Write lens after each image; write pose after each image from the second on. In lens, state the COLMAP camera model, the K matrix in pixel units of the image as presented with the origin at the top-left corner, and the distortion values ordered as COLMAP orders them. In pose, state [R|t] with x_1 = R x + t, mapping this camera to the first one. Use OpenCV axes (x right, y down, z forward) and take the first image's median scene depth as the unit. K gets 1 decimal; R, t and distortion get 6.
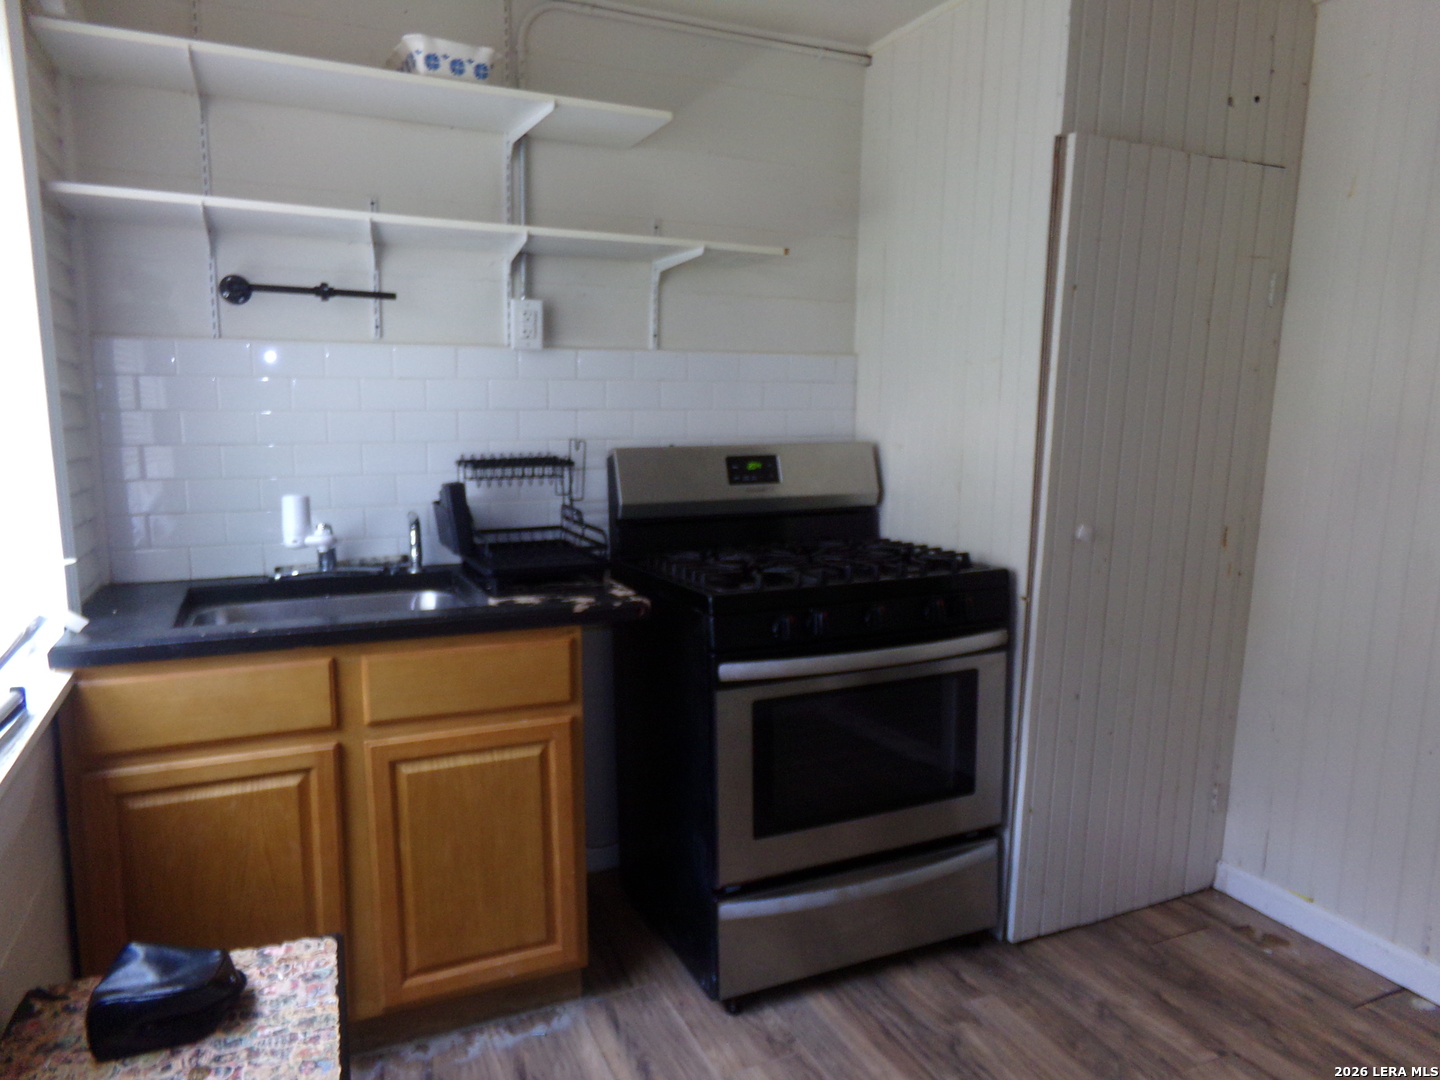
lens RADIAL K [[1018.4, 0, 714.2], [0, 1018.4, 552.0], [0, 0, 1]] dist [-0.025019, 0.065183]
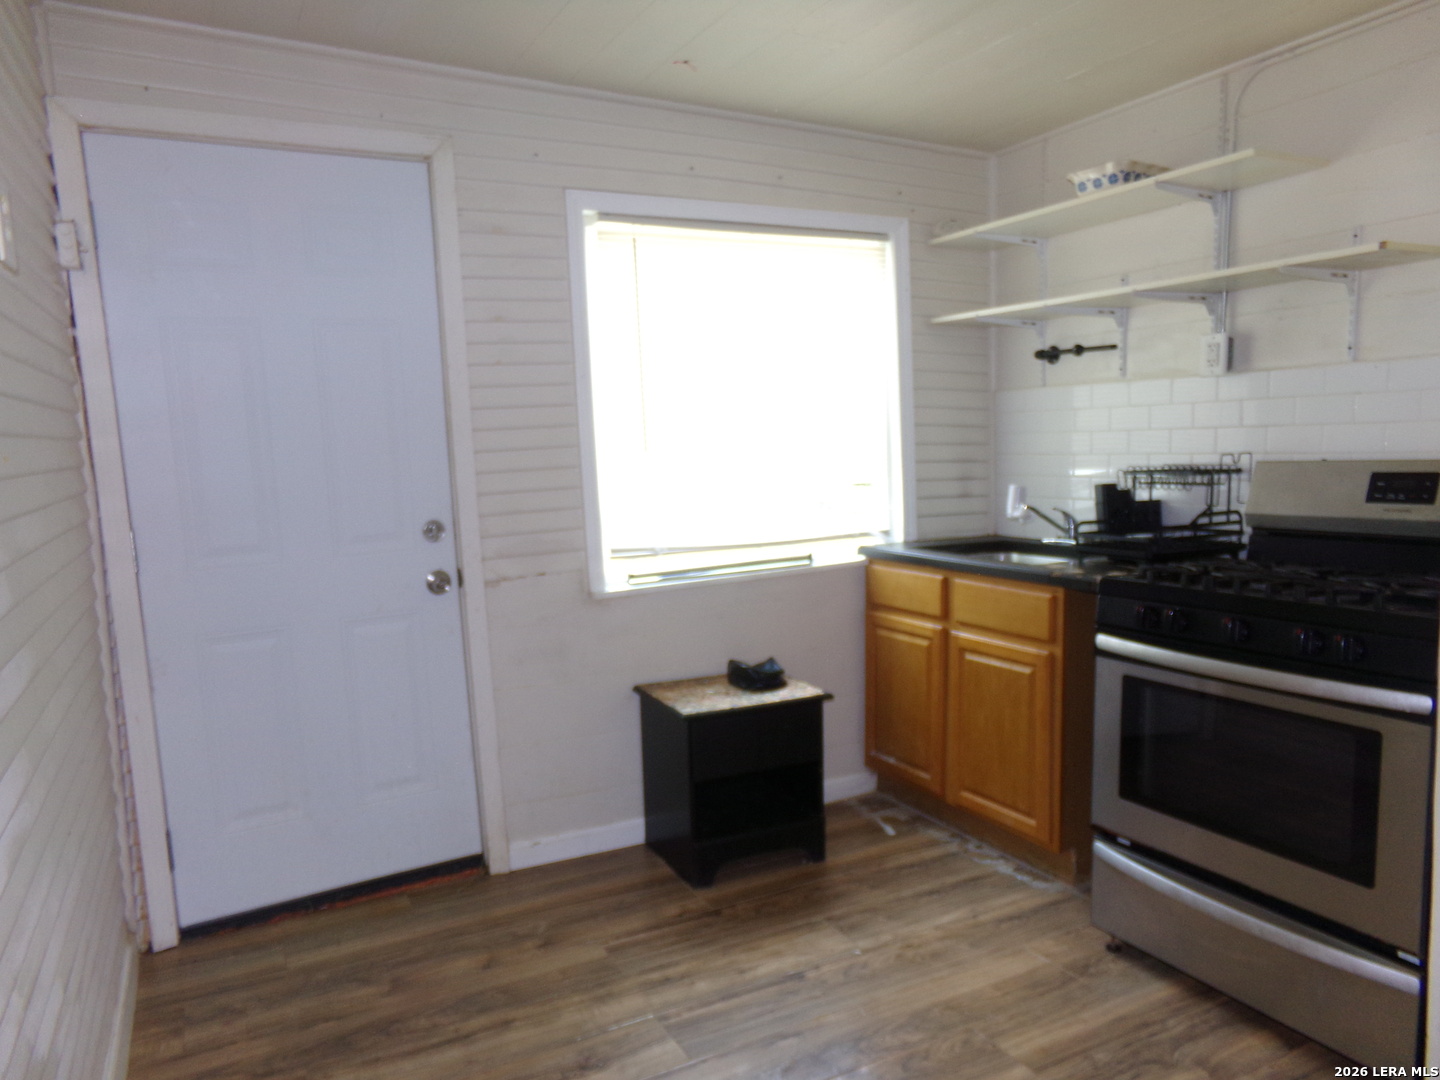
lens RADIAL K [[1018.4, 0, 721.9], [0, 1018.4, 550.5], [0, 0, 1]] dist [-0.025019, 0.065183]
pose [[0.053734, 0.095007, -0.994025, 1.078183], [-0.132844, 0.987295, 0.087183, -0.030185], [0.989679, 0.127366, 0.065672, 0.431524]]
